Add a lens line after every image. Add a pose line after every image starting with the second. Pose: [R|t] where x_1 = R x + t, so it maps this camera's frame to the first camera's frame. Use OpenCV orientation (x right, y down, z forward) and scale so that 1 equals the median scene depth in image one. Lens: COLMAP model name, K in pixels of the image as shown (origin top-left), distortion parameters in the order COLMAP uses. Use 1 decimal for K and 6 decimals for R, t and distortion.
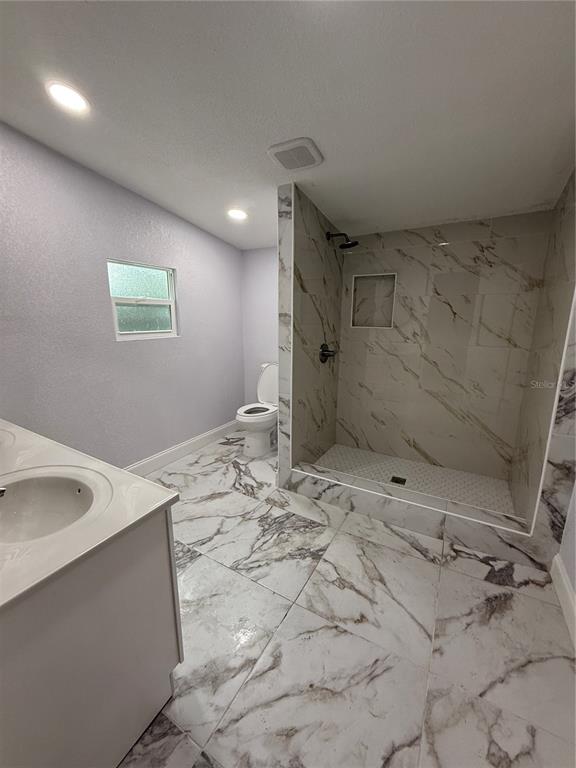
lens RADIAL K [[305.1, 0, 289.0], [0, 305.1, 386.5], [0, 0, 1]] dist [0.001141, 0.000094]
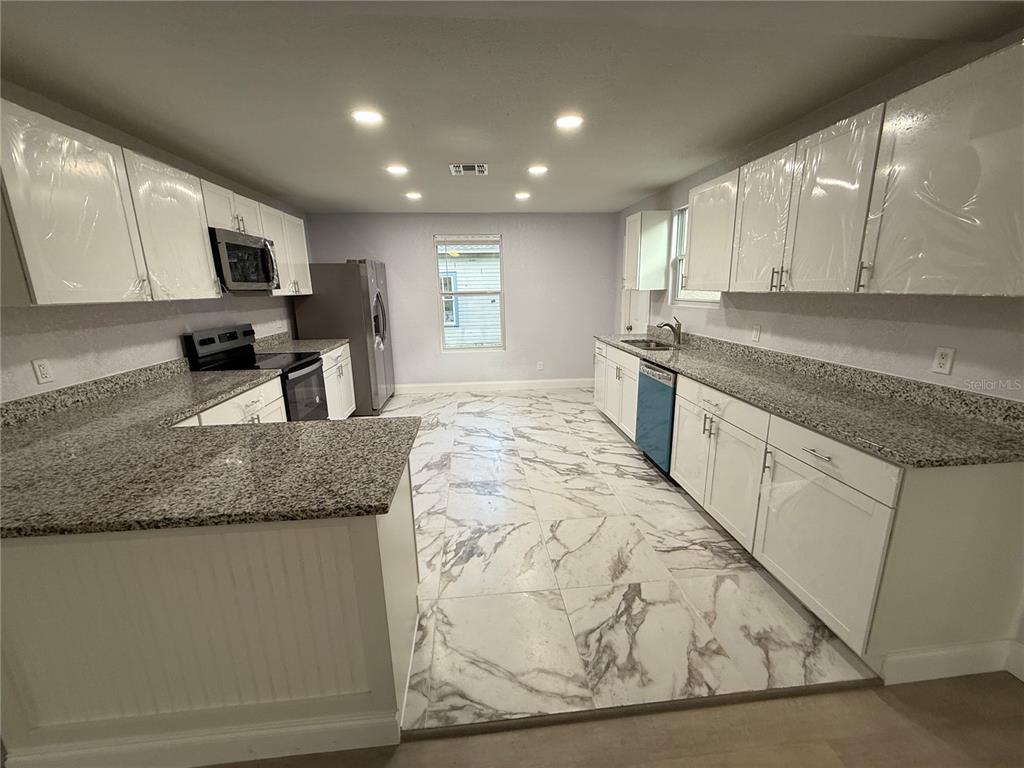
lens RADIAL K [[408.6, 0, 509.0], [0, 408.6, 382.6], [0, 0, 1]] dist [0.000140, -0.000085]
pose [[-0.815440, 0.138979, -0.561909, 0.712658], [-0.123330, 0.906744, 0.403244, -0.590376], [0.565550, 0.398121, -0.722255, 2.329840]]
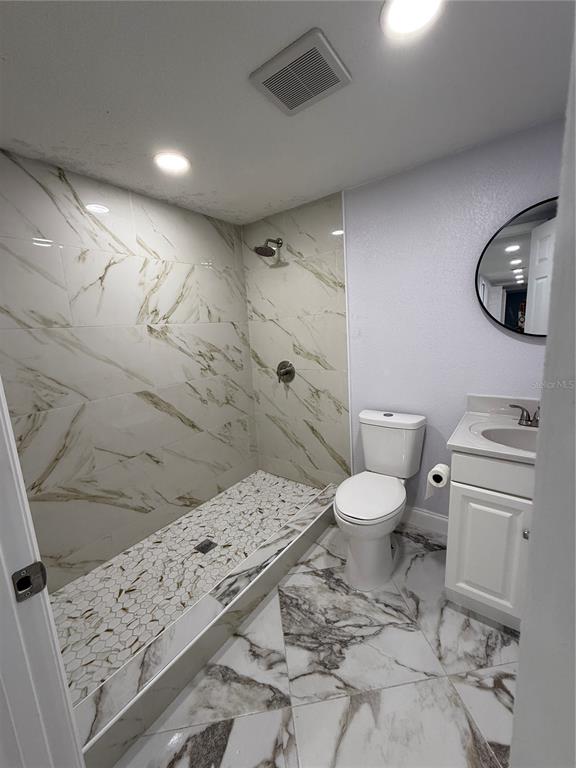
lens RADIAL K [[306.4, 0, 288.0], [0, 306.4, 384.0], [0, 0, 1]] dist [0.000140, -0.000085]
pose [[-0.608708, -0.113688, 0.785207, -0.382594], [0.224027, 0.924778, 0.307566, -0.227736], [-0.761109, 0.363125, -0.537451, 1.034932]]
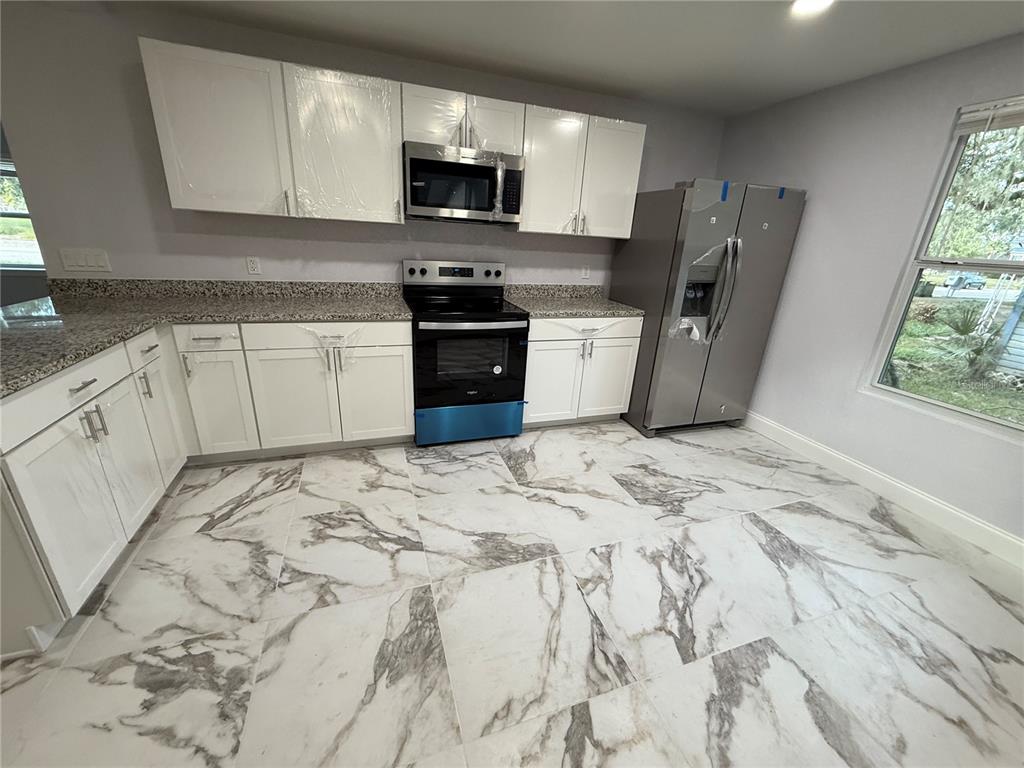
lens RADIAL K [[408.6, 0, 509.0], [0, 408.6, 382.6], [0, 0, 1]] dist [0.000140, -0.000085]
pose [[-0.752141, -0.267933, 0.602076, -0.274365], [0.092927, 0.861368, 0.499410, -0.388911], [-0.652417, 0.431575, -0.622972, 1.595928]]
